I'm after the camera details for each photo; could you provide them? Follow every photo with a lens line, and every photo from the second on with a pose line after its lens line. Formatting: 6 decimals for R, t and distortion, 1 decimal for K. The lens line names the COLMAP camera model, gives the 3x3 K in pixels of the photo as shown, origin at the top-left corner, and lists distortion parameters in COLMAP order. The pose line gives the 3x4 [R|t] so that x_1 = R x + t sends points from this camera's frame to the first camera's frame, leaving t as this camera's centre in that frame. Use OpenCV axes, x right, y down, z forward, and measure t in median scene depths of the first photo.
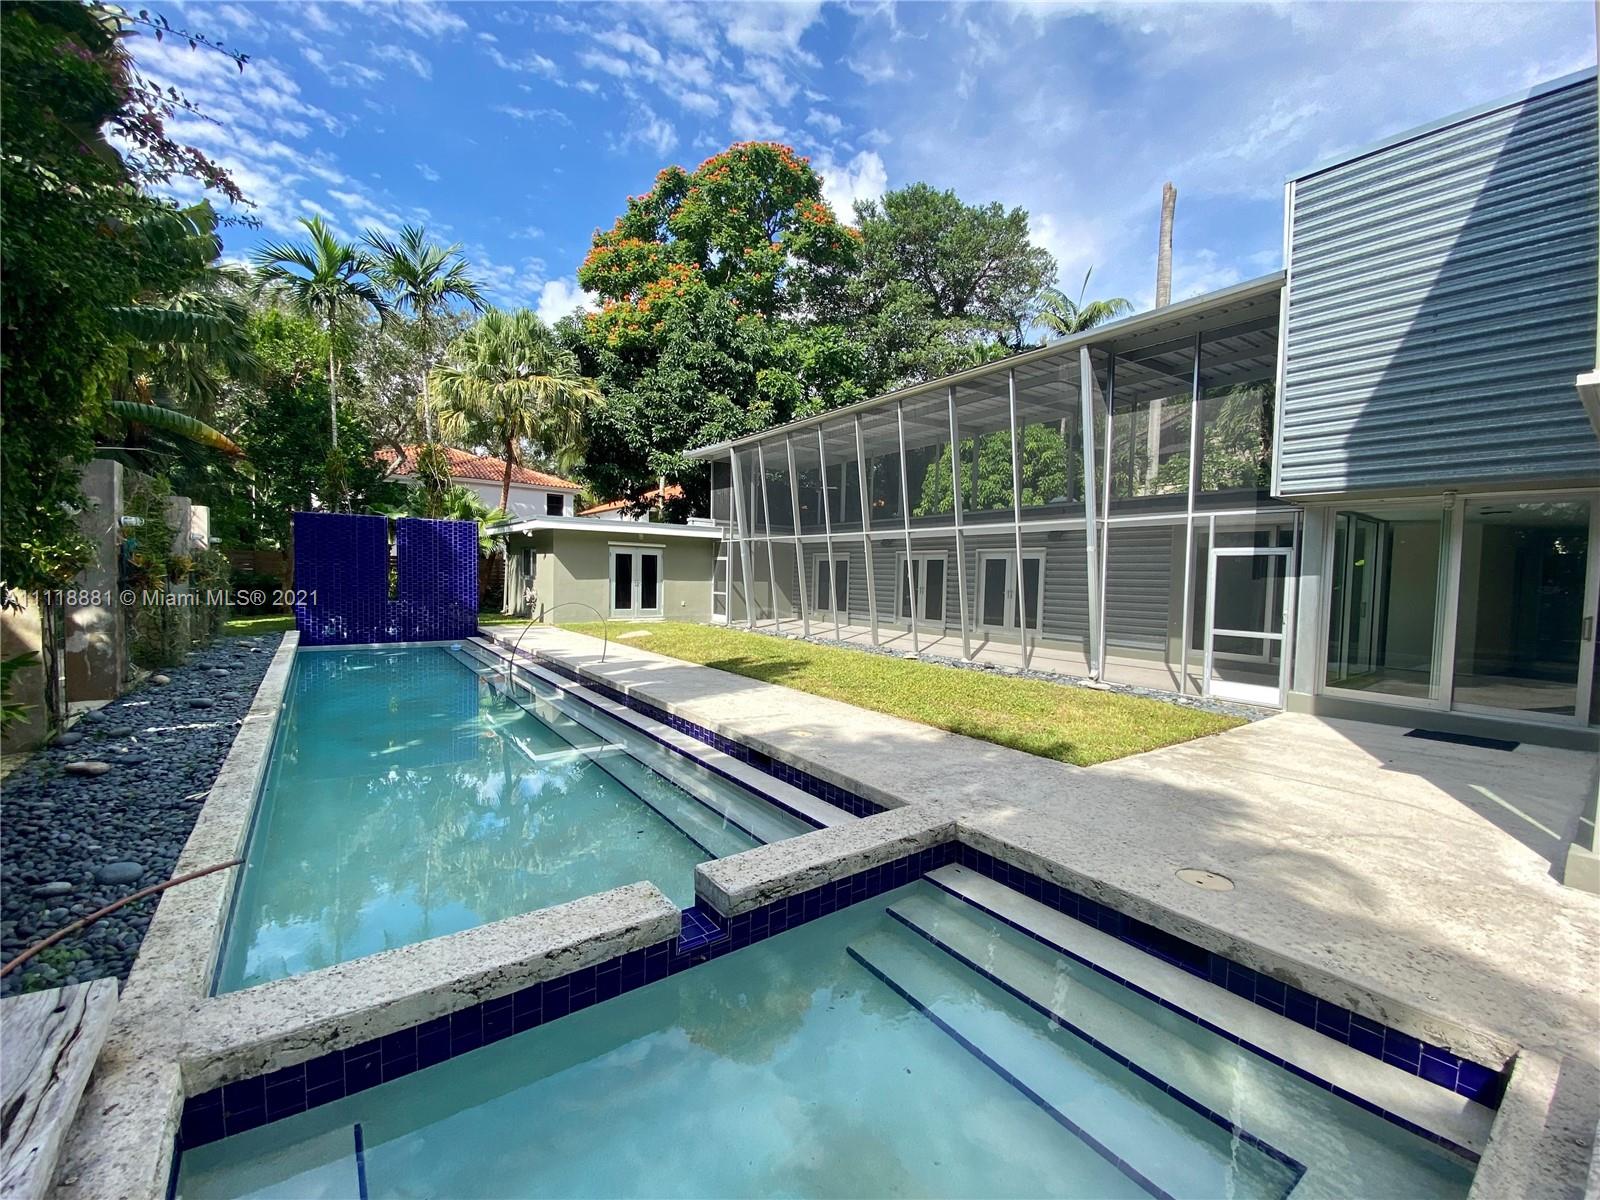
lens RADIAL K [[644.1, 0, 816.0], [0, 644.1, 610.6], [0, 0, 1]] dist [-0.002522, -0.001837]
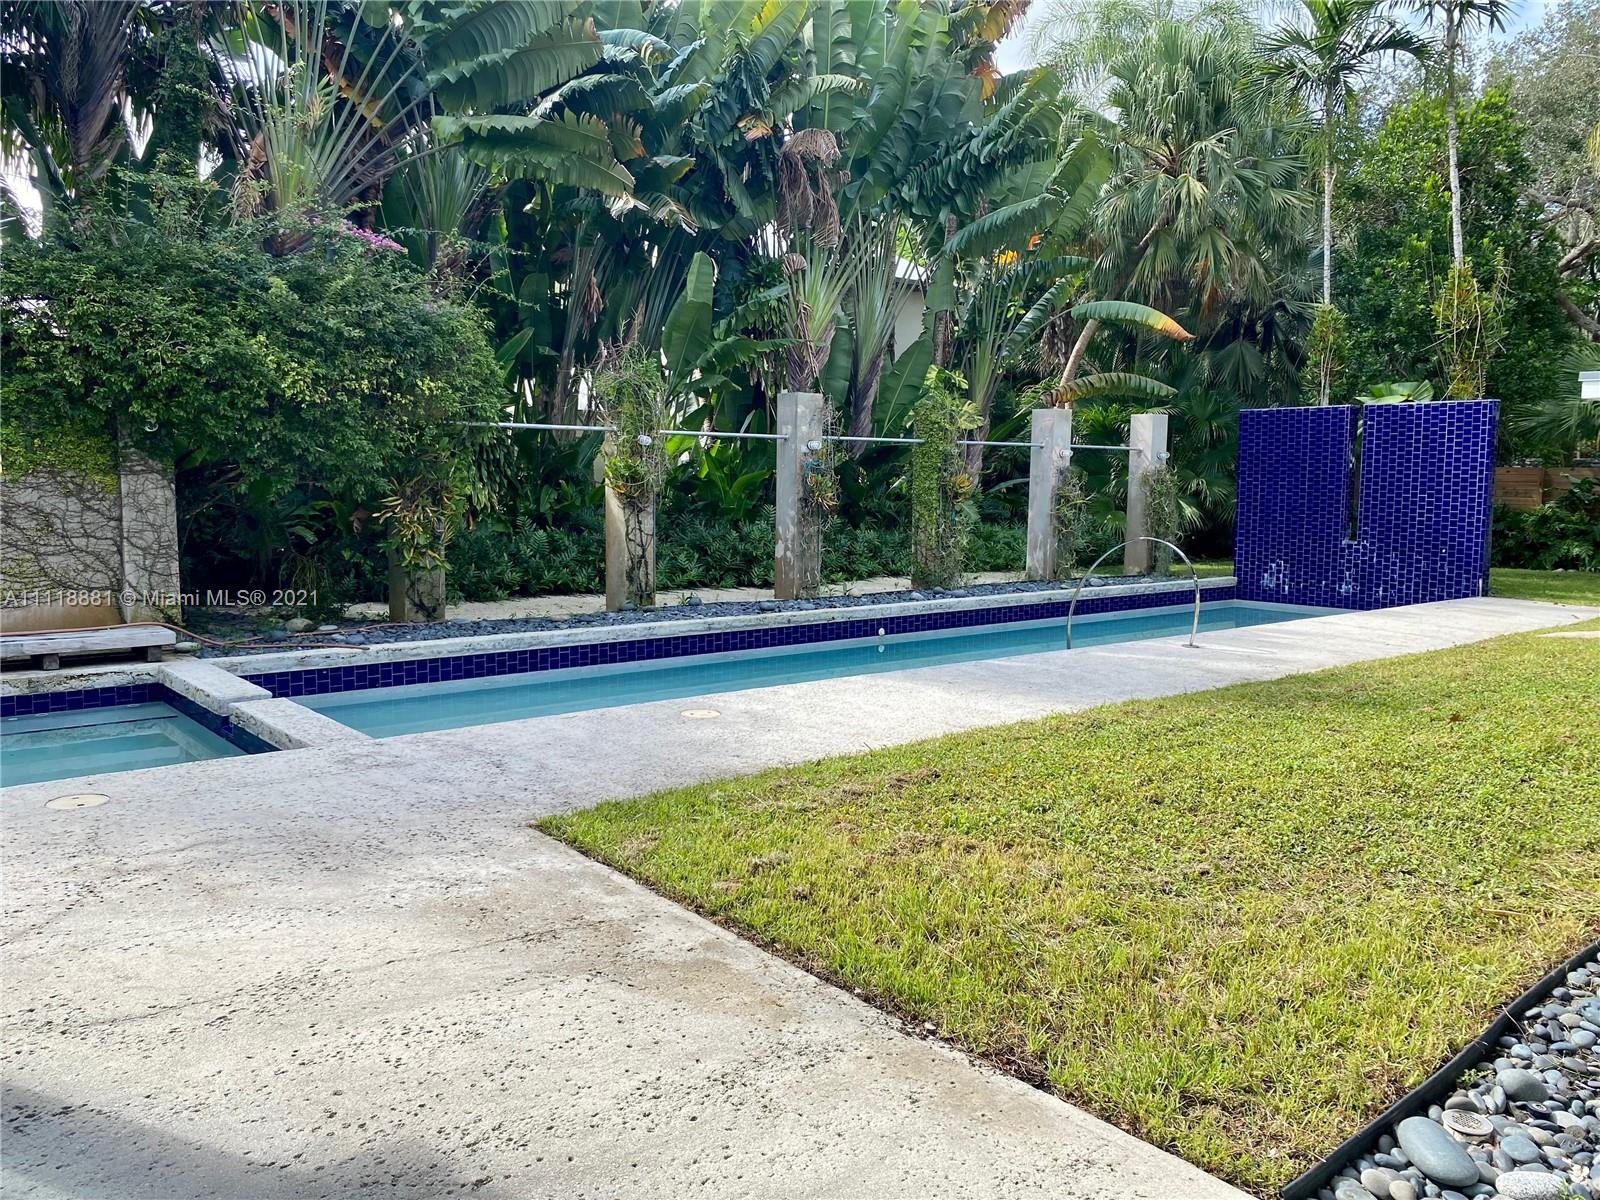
lens RADIAL K [[1257.8, 0, 808.5], [0, 1257.8, 589.1], [0, 0, 1]] dist [0.031278, 0.025473]
pose [[0.028194, 0.060765, -0.997754, 0.551775], [-0.053562, 0.996809, 0.059194, -0.013269], [0.998166, 0.051773, 0.031359, 0.442413]]
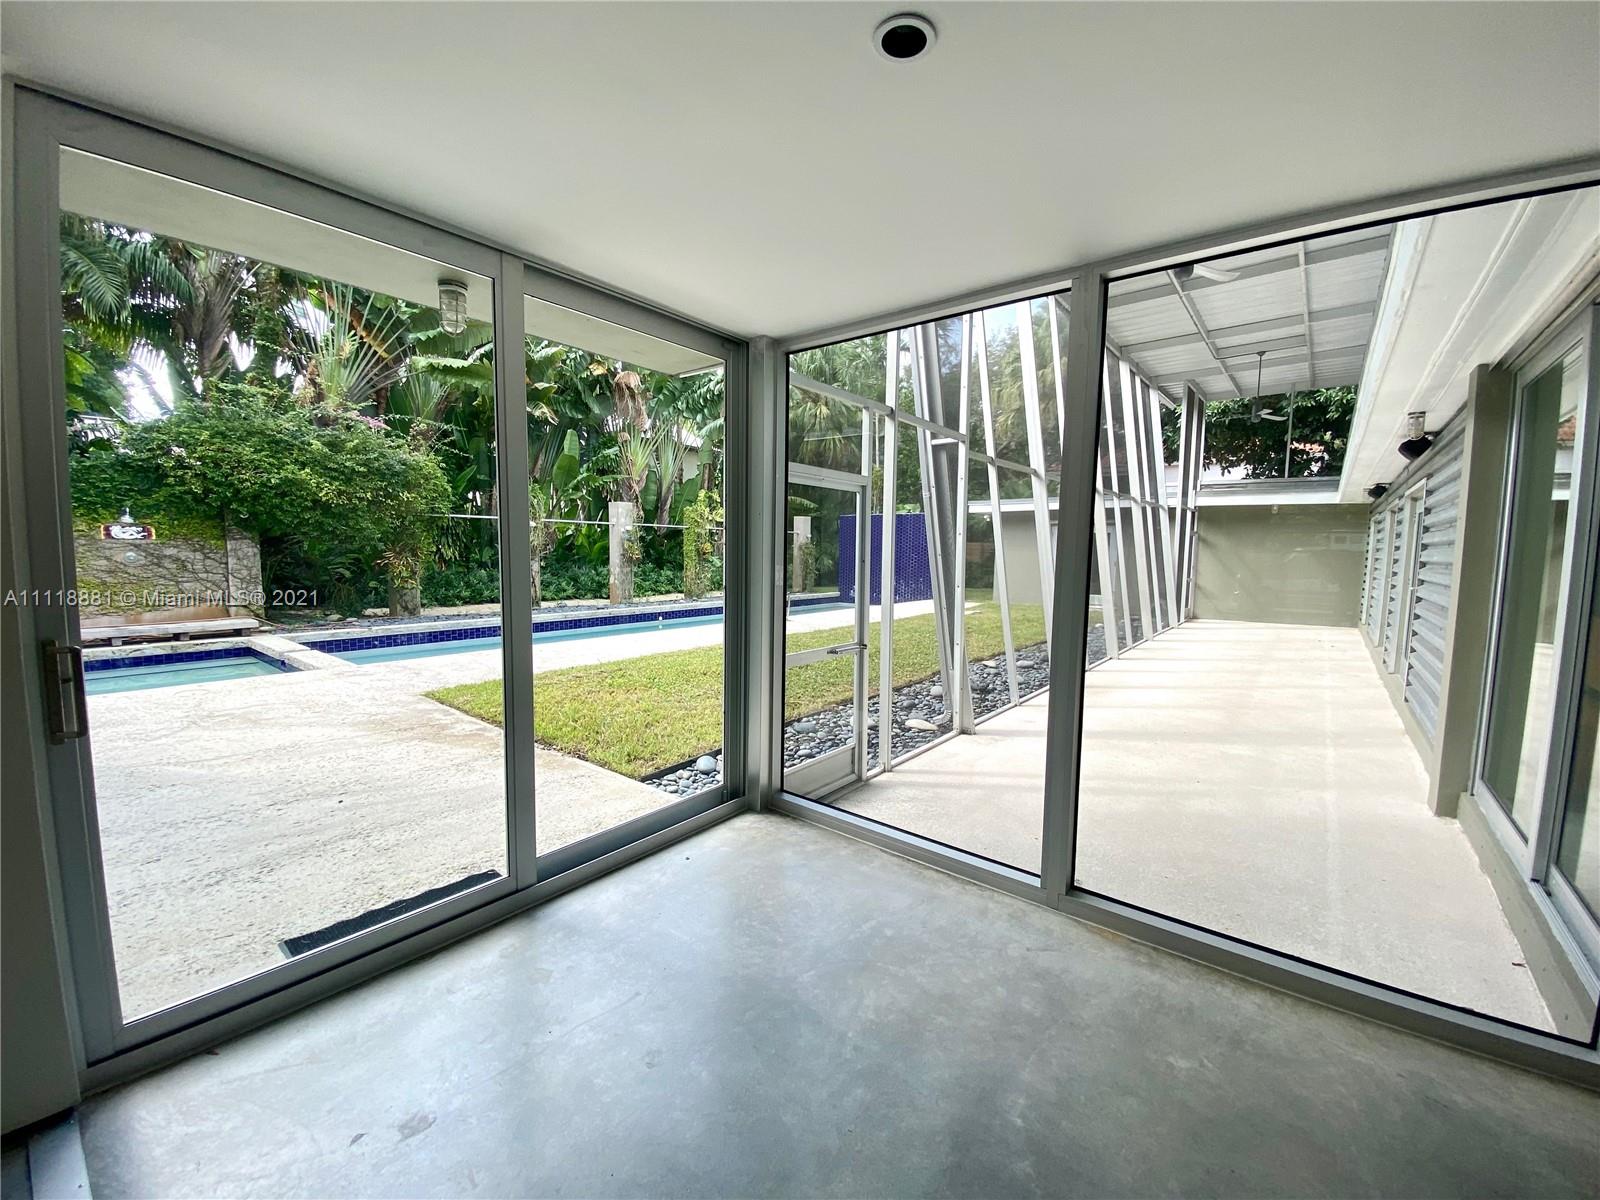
lens RADIAL K [[644.1, 0, 814.0], [0, 644.1, 613.3], [0, 0, 1]] dist [-0.002522, -0.001837]
pose [[0.252529, 0.075496, -0.964640, 0.681253], [-0.053439, 0.996518, 0.064001, -0.014150], [0.966113, 0.035388, 0.255684, 0.530516]]
